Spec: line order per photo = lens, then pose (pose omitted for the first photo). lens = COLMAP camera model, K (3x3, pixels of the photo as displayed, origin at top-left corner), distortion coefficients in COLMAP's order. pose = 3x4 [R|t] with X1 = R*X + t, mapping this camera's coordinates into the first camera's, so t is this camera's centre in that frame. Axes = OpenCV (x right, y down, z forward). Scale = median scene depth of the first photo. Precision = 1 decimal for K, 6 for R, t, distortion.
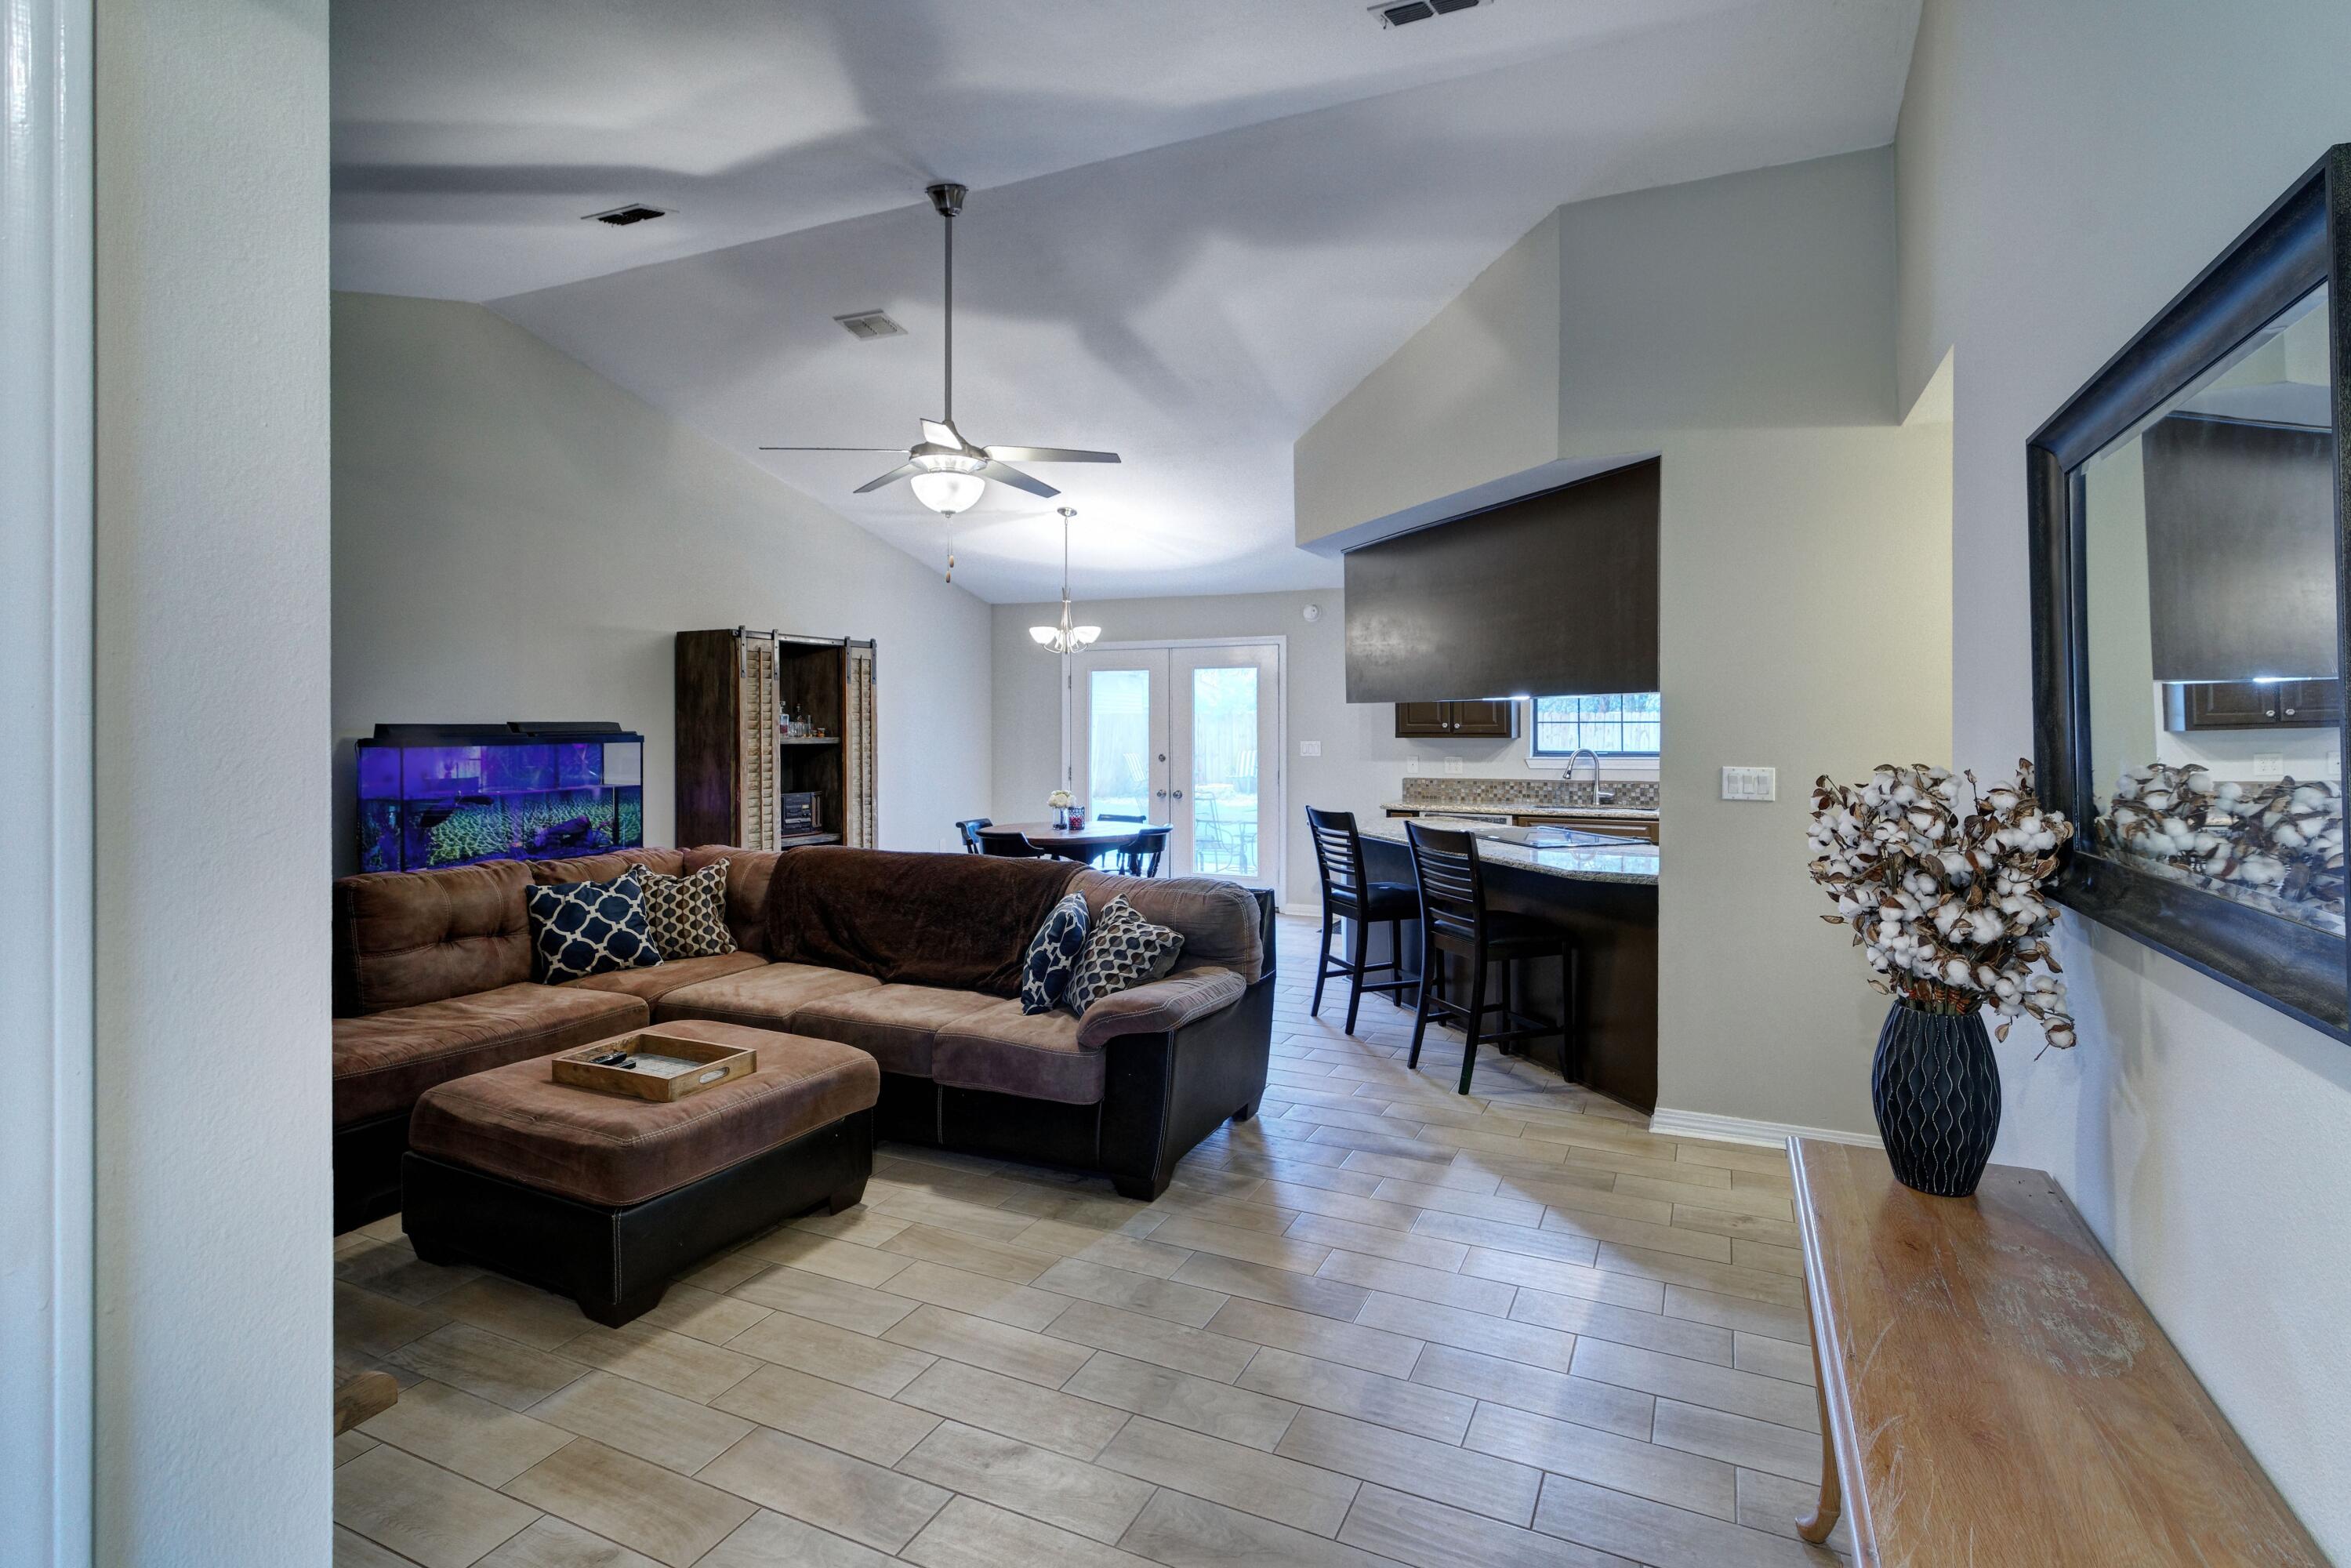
lens RADIAL K [[1157.8, 0, 1180.8], [0, 1157.8, 708.6], [0, 0, 1]] dist [0.011953, -0.000991]
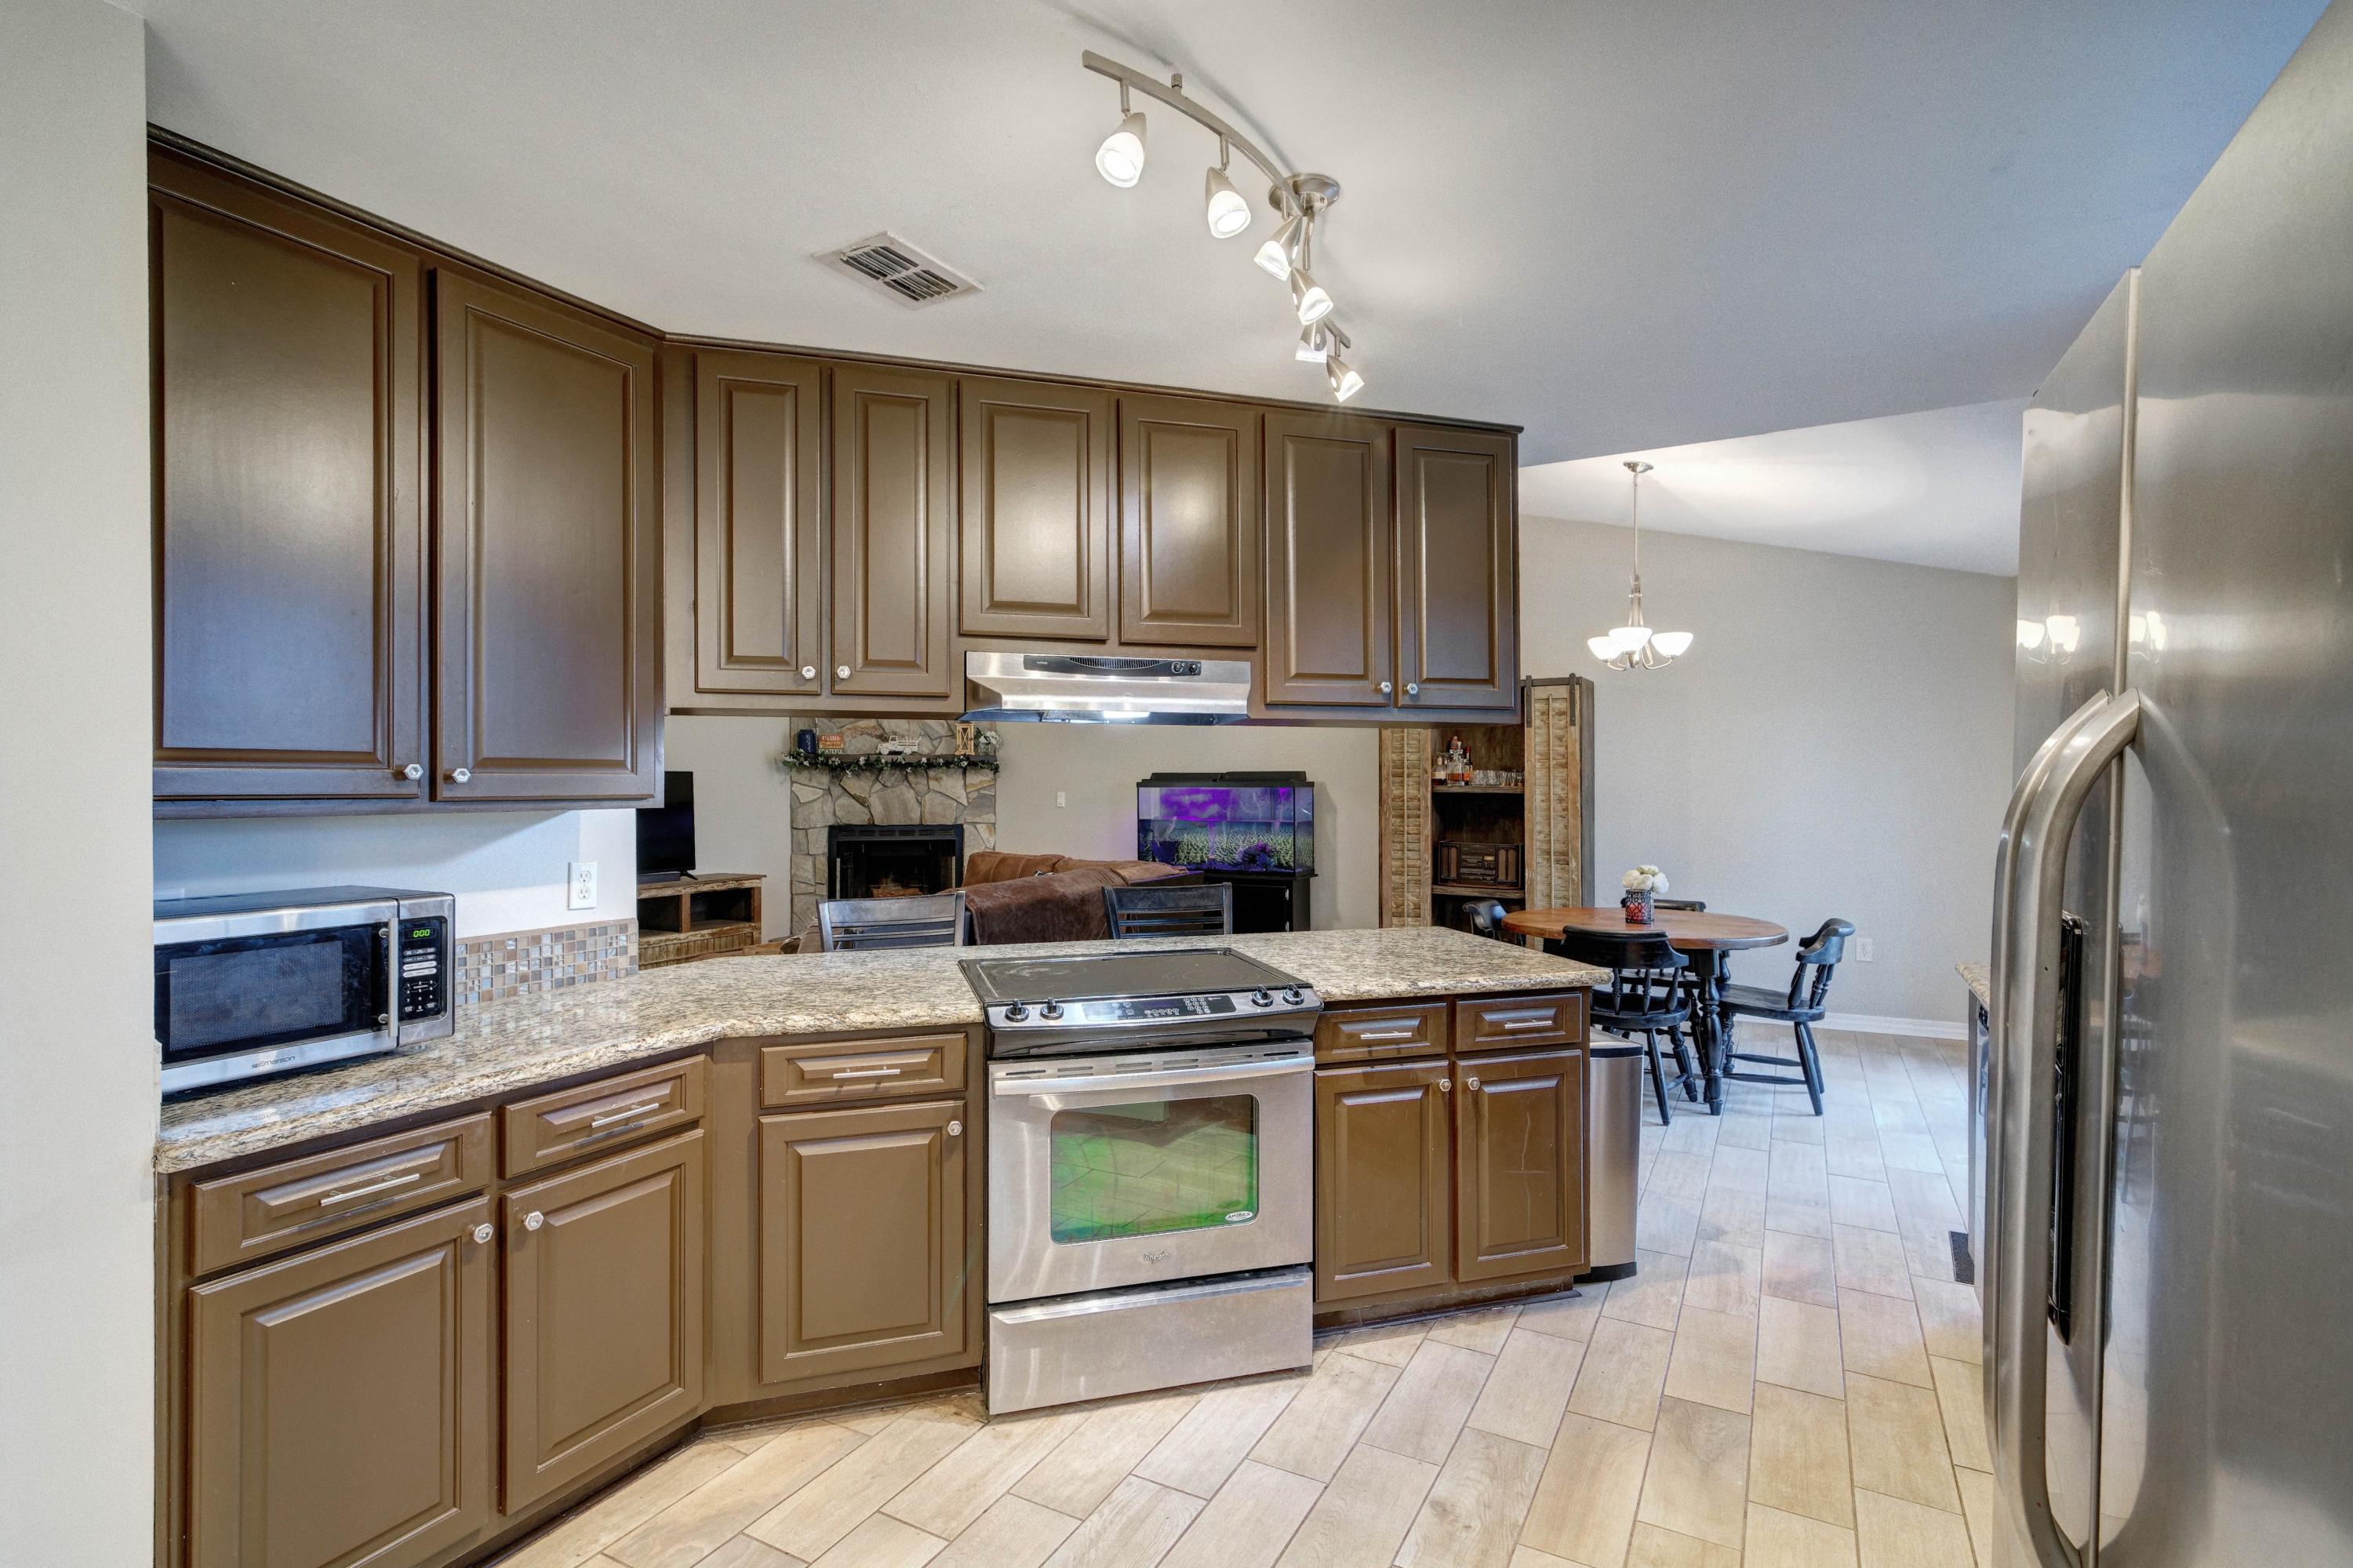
lens RADIAL K [[1117.7, 0, 1177.2], [0, 1117.7, 787.0], [0, 0, 1]] dist [0.003067, -0.000571]
pose [[-0.058052, 0.007264, -0.998287, 0.813441], [0.011008, 0.999917, 0.006636, 0.021839], [0.998253, -0.010604, -0.058127, 1.054252]]
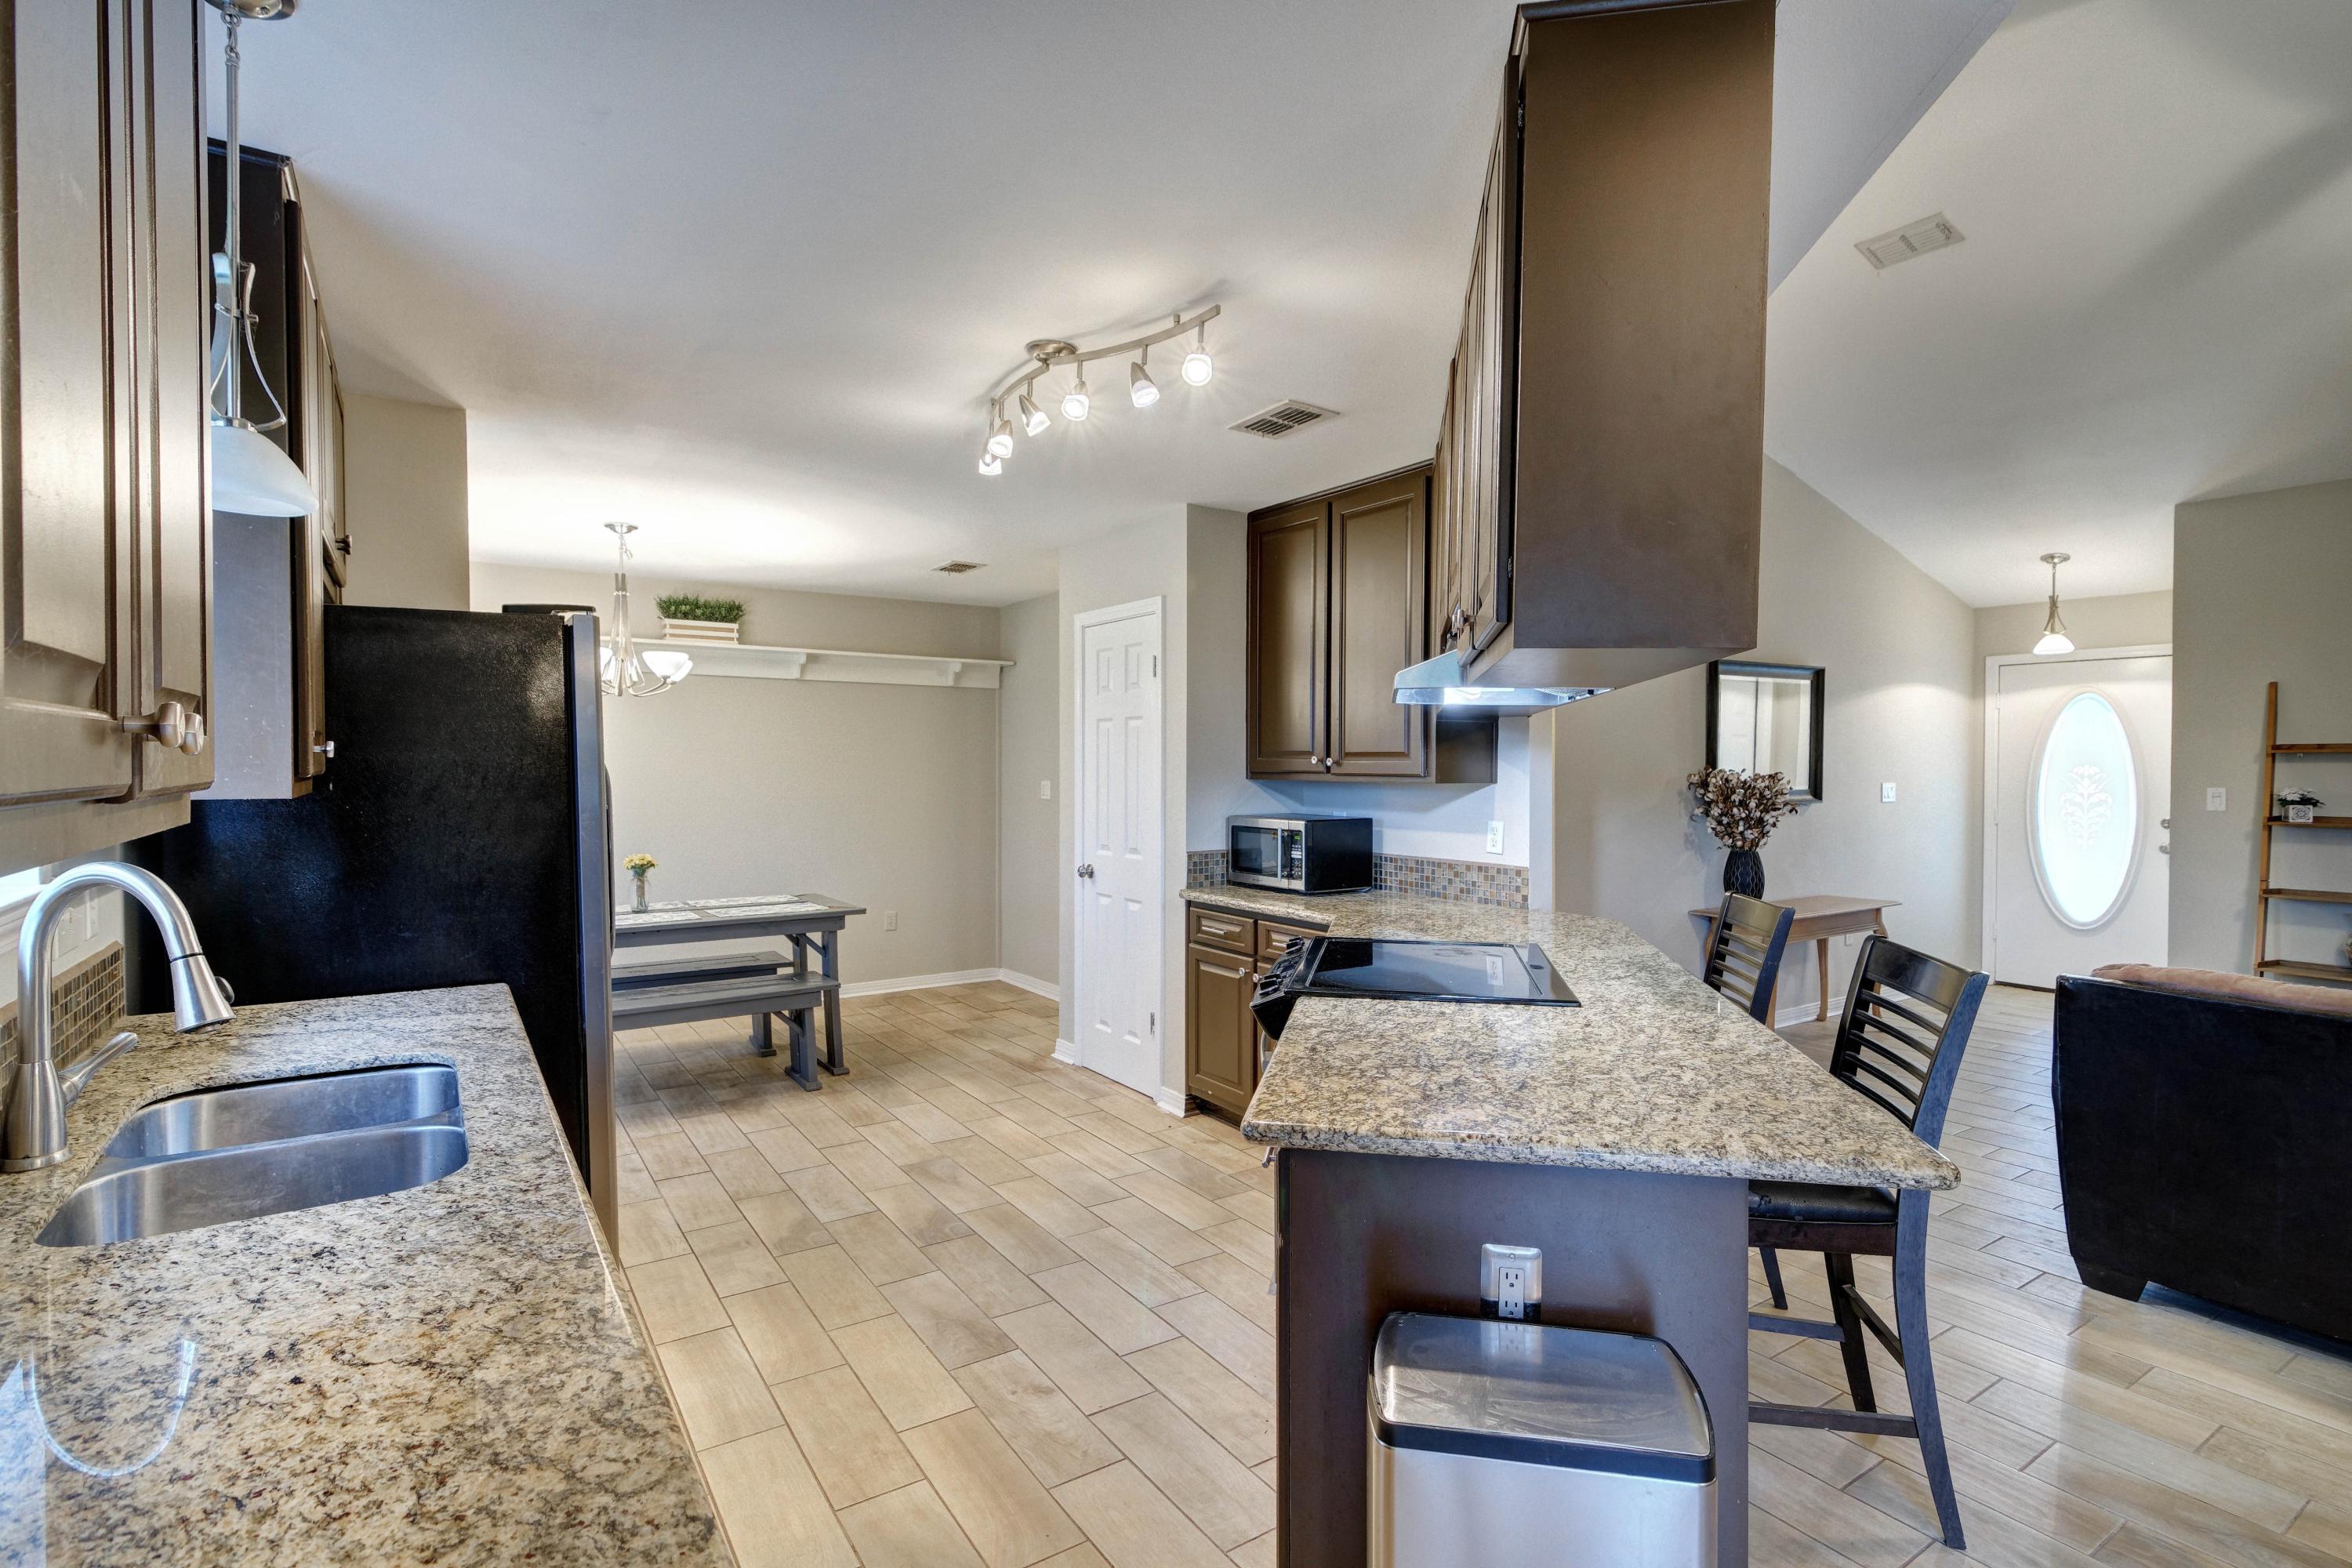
lens RADIAL K [[1135.4, 0, 1191.2], [0, 1135.4, 780.8], [0, 0, 1]] dist [0.018044, -0.000131]
pose [[-0.862840, -0.008370, 0.505408, 0.142214], [-0.006955, 0.999965, 0.004688, 0.027429], [-0.505430, 0.000530, -0.862868, 1.485909]]
